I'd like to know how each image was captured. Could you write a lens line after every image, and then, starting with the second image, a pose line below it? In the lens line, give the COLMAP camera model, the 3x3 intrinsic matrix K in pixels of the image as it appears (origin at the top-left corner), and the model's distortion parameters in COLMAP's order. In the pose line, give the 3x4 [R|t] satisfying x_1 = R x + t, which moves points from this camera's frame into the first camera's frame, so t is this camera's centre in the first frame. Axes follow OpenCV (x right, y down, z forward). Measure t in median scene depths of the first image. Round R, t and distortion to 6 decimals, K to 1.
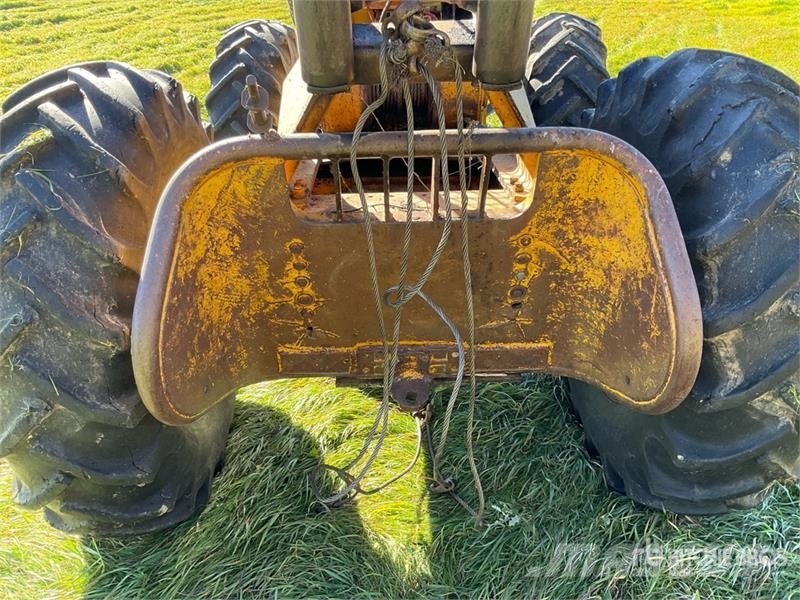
lens RADIAL K [[648.9, 0, 398.2], [0, 648.9, 294.5], [0, 0, 1]] dist [0.096608, -0.194807]
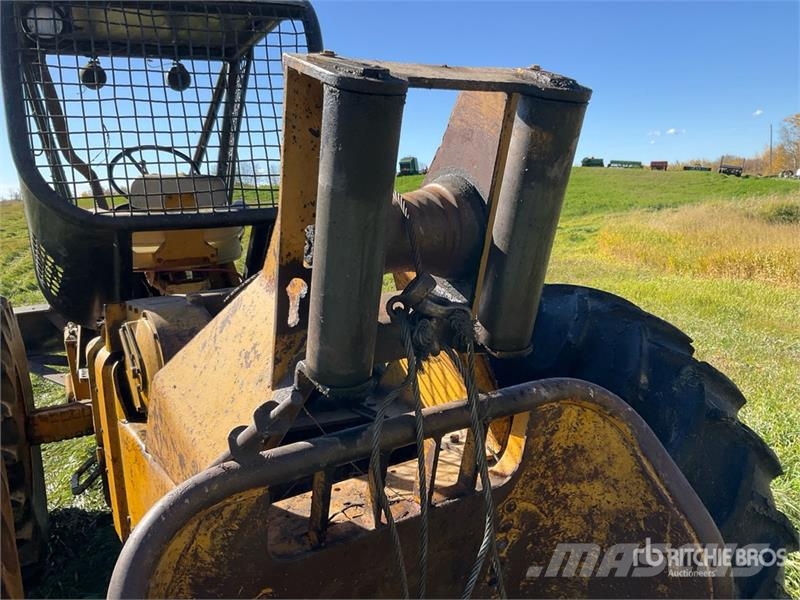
lens RADIAL K [[648.9, 0, 398.2], [0, 648.9, 294.5], [0, 0, 1]] dist [0.096608, -0.194807]
pose [[0.866777, -0.104935, 0.487531, -0.363553], [0.259007, 0.930144, -0.260282, -0.167752], [-0.426162, 0.351880, 0.833407, 0.233870]]
